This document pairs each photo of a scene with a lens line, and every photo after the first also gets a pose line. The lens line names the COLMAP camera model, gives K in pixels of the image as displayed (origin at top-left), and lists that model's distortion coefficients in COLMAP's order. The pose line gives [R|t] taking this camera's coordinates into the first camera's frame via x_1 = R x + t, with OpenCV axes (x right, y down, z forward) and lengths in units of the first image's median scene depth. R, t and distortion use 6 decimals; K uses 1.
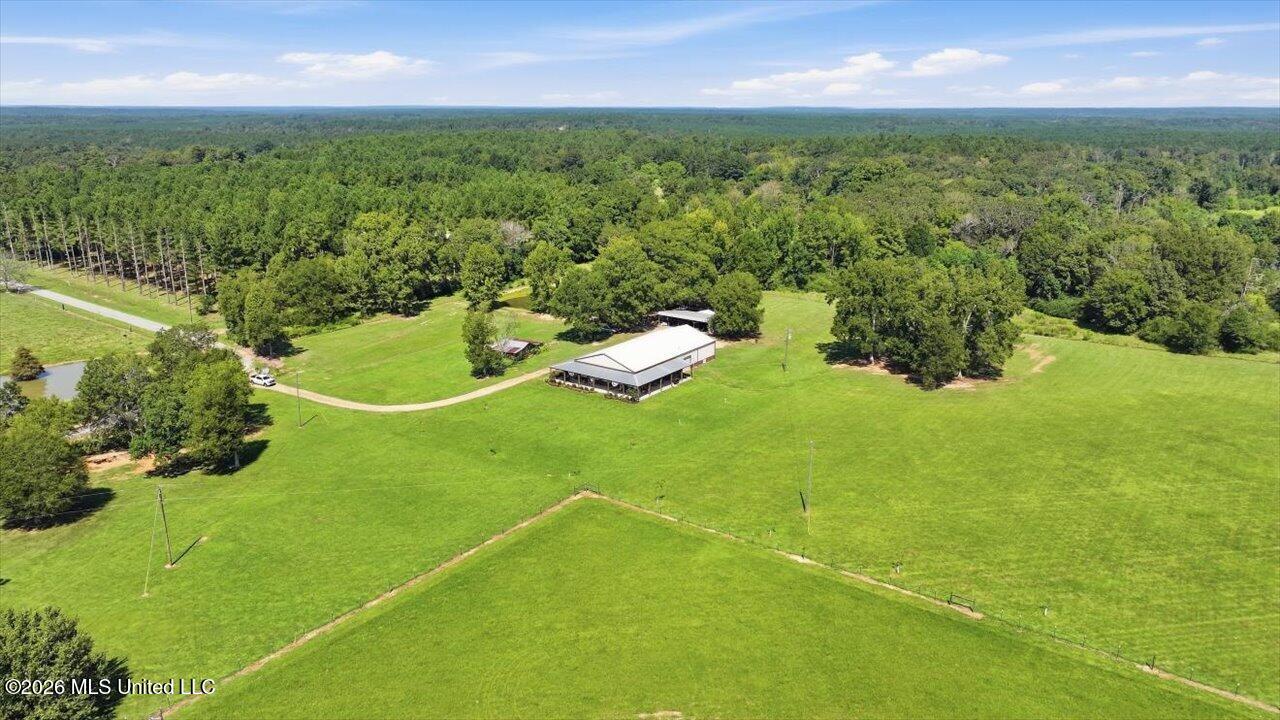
lens RADIAL K [[896.6, 0, 644.8], [0, 896.6, 357.5], [0, 0, 1]] dist [0.007044, 0.002063]
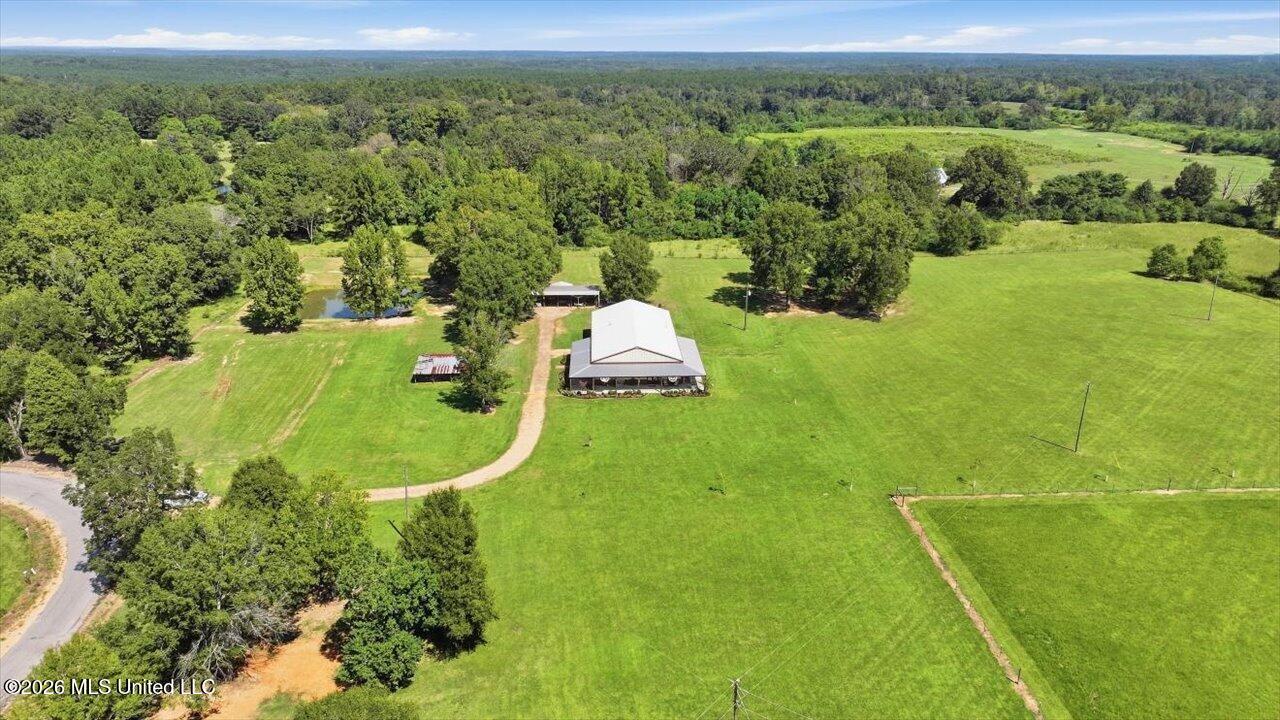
lens RADIAL K [[896.6, 0, 642.7], [0, 896.6, 362.7], [0, 0, 1]] dist [0.007044, 0.002063]
pose [[0.779082, -0.204993, 0.592460, -0.522861], [0.166577, 0.978748, 0.119602, -0.086284], [-0.604386, 0.005511, 0.796672, 0.322289]]
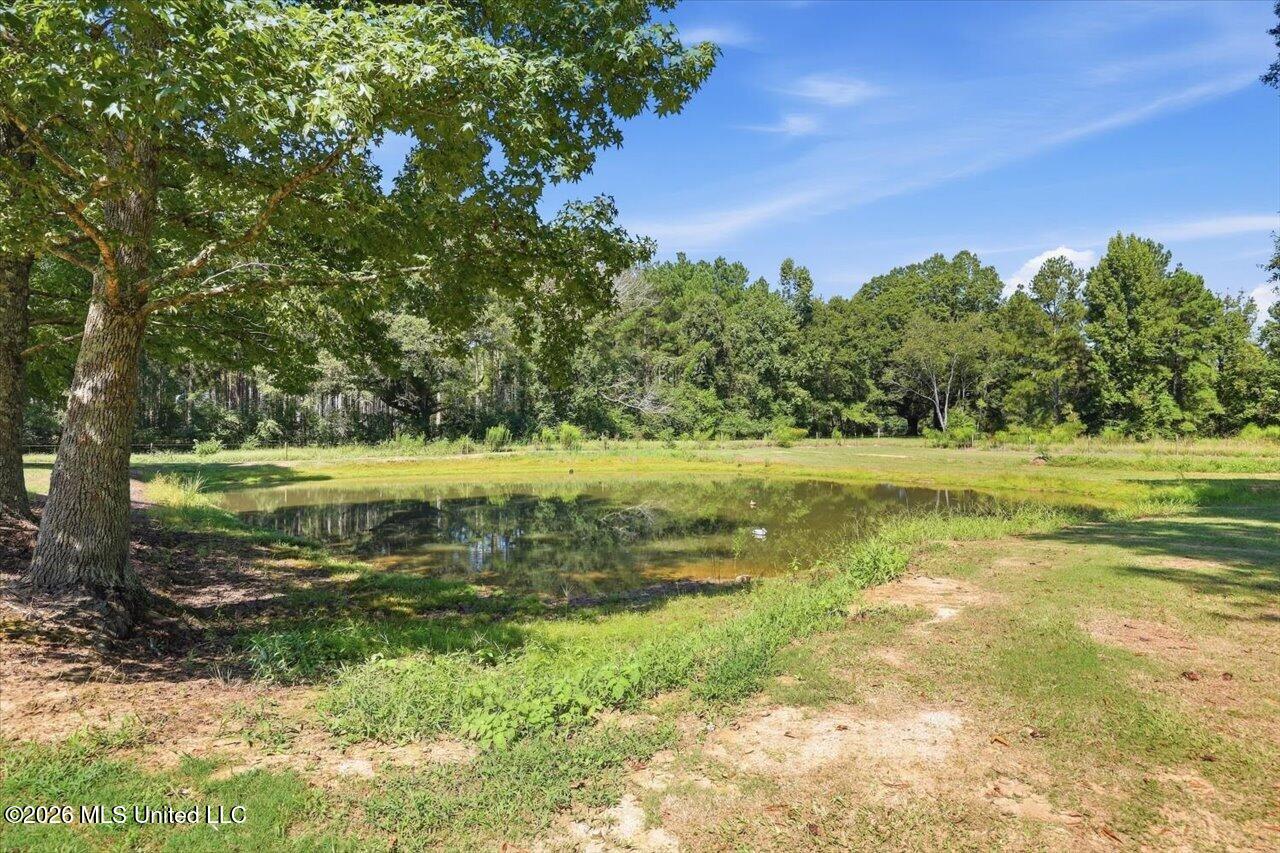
lens RADIAL K [[687.0, 0, 639.4], [0, 687.0, 429.4], [0, 0, 1]] dist [-0.000291, -0.000116]
pose [[0.939704, -0.006576, -0.341927, -0.089687], [-0.087179, 0.962178, -0.258095, -0.063613], [0.330692, 0.272341, 0.903589, 1.289353]]
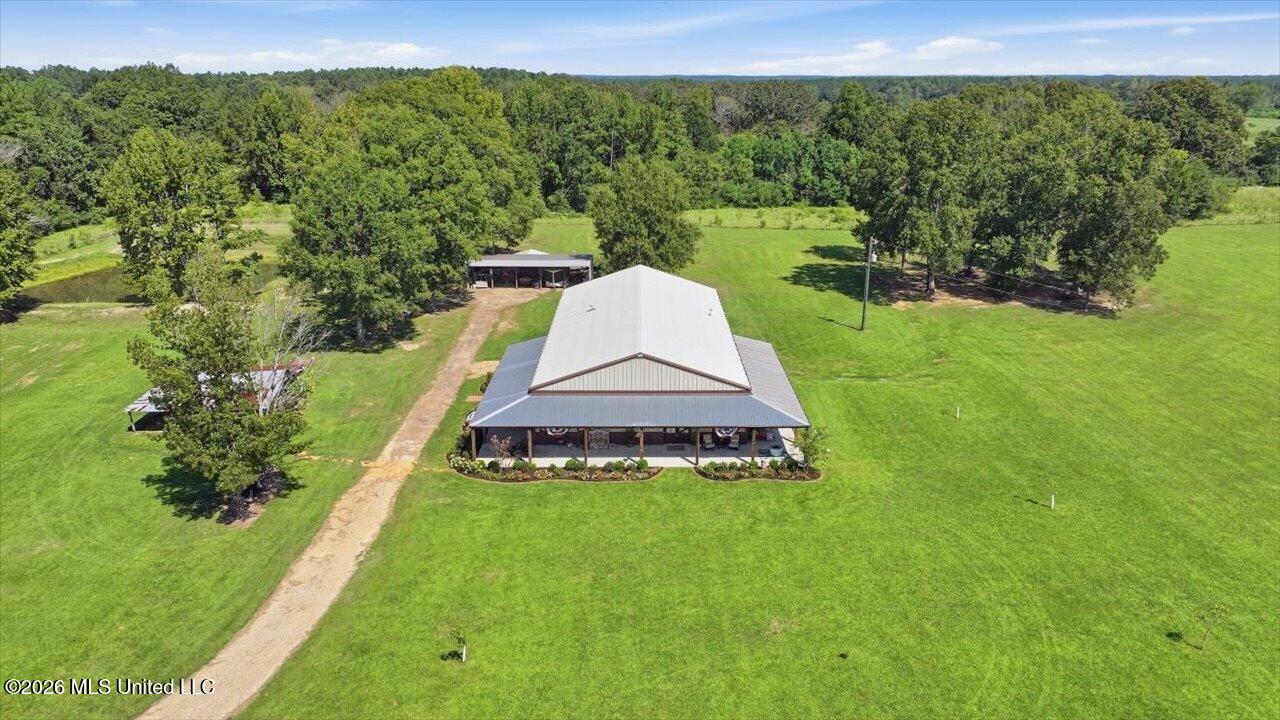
lens RADIAL K [[896.6, 0, 643.6], [0, 896.6, 361.1], [0, 0, 1]] dist [0.007044, 0.002063]
pose [[0.807732, -0.178720, 0.561807, -0.231519], [0.159188, 0.983664, 0.084049, -0.029462], [-0.567651, 0.021544, 0.822987, 0.694447]]
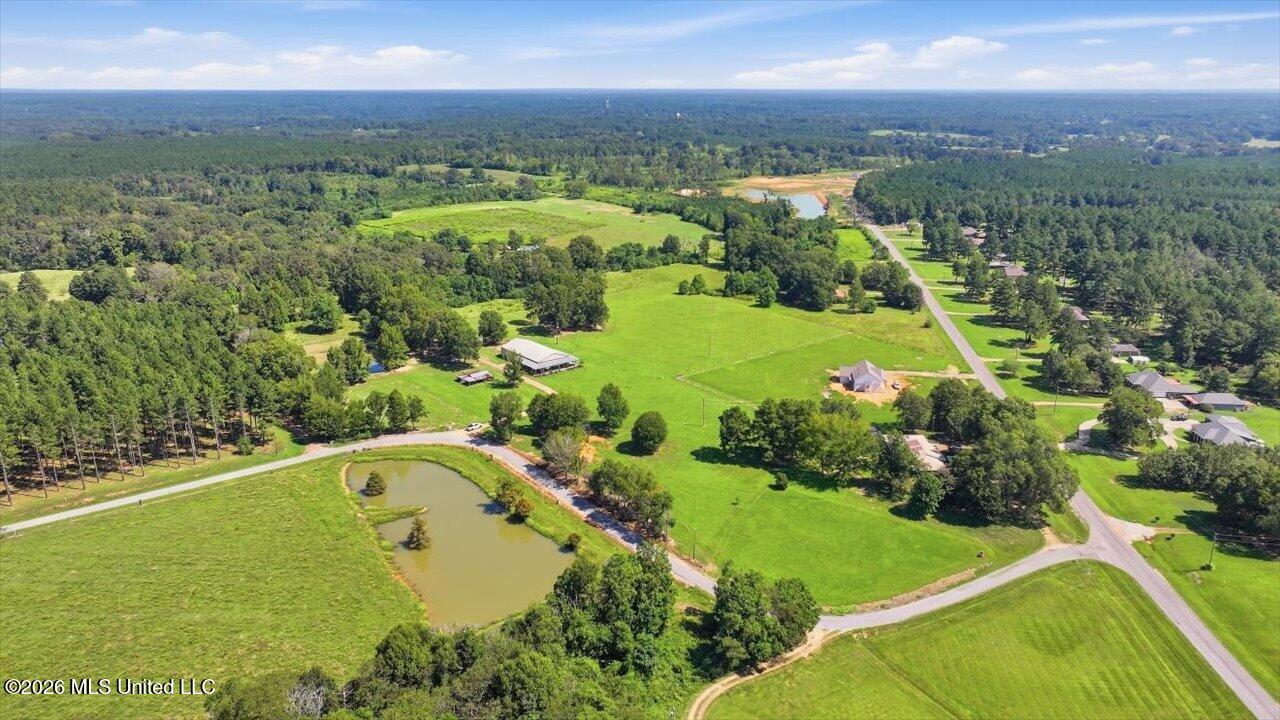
lens RADIAL K [[896.6, 0, 642.6], [0, 896.6, 359.7], [0, 0, 1]] dist [0.007044, 0.002063]
pose [[0.264306, -0.283841, 0.921725, -1.852186], [0.263500, 0.940601, 0.214095, -0.369066], [-0.927744, 0.186288, 0.323399, 0.132528]]
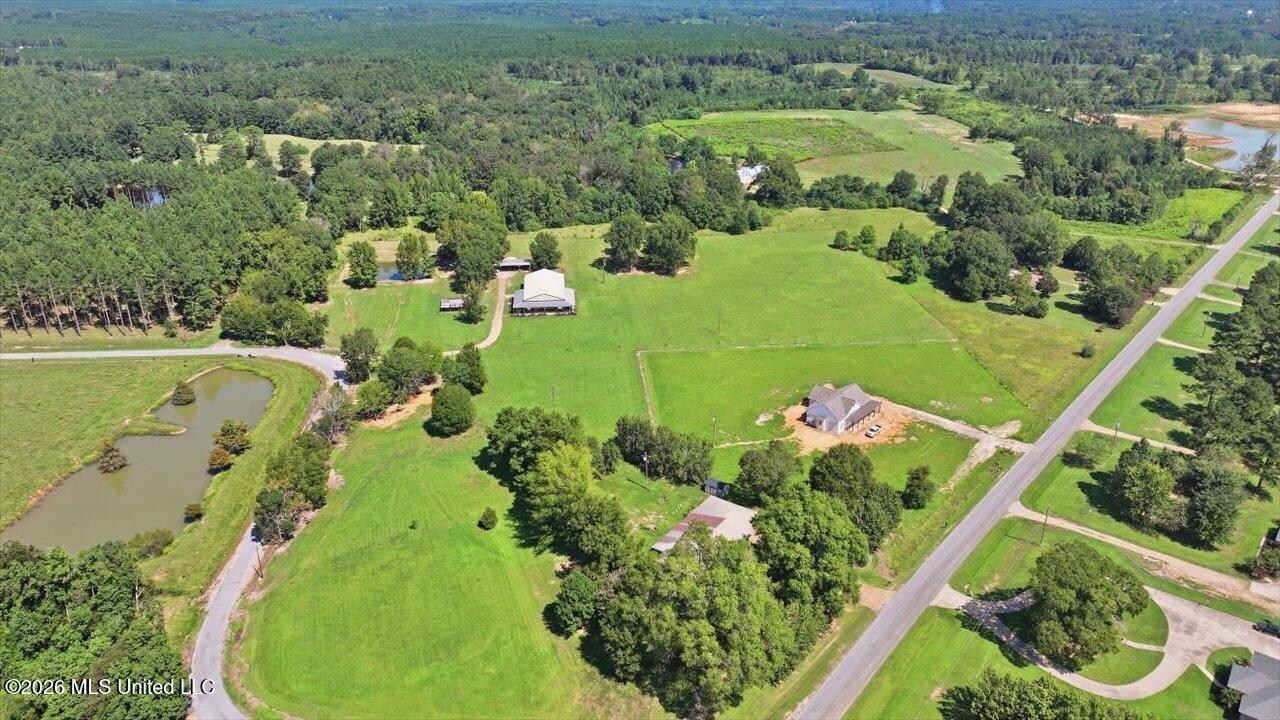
lens RADIAL K [[896.6, 0, 642.1], [0, 896.6, 356.4], [0, 0, 1]] dist [0.007044, 0.002063]
pose [[0.750267, -0.259325, 0.608153, -1.010762], [0.178493, 0.965155, 0.191352, -0.189199], [-0.636584, -0.035014, 0.770412, -0.526918]]
